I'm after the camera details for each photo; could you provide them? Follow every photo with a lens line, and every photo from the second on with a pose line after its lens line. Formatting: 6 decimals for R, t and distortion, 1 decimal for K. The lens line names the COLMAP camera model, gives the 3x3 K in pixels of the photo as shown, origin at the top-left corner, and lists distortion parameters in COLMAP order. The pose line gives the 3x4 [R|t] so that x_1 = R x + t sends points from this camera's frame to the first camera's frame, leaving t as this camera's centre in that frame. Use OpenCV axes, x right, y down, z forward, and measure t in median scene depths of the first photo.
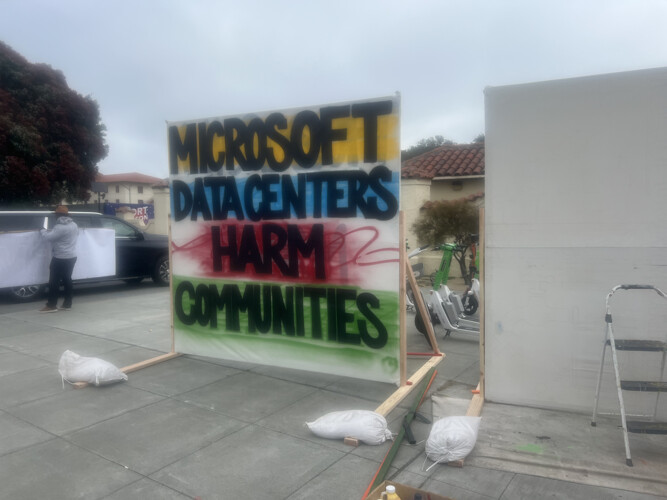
lens RADIAL K [[507.1, 0, 333.3], [0, 507.1, 251.4], [0, 0, 1]] dist [0.000423, 0.000752]
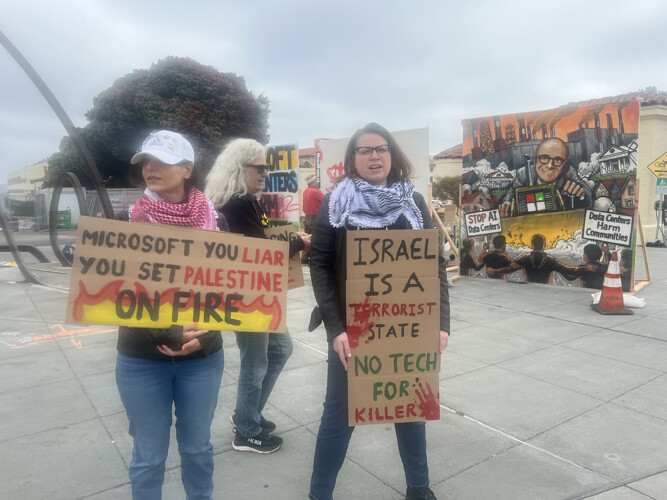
lens RADIAL K [[507.1, 0, 333.7], [0, 507.1, 249.6], [0, 0, 1]] dist [0.000423, 0.000752]
pose [[0.938457, 0.035588, -0.343559, 1.088129], [-0.016847, 0.998210, 0.057383, 0.066810], [0.344986, -0.048064, 0.937376, -1.206201]]
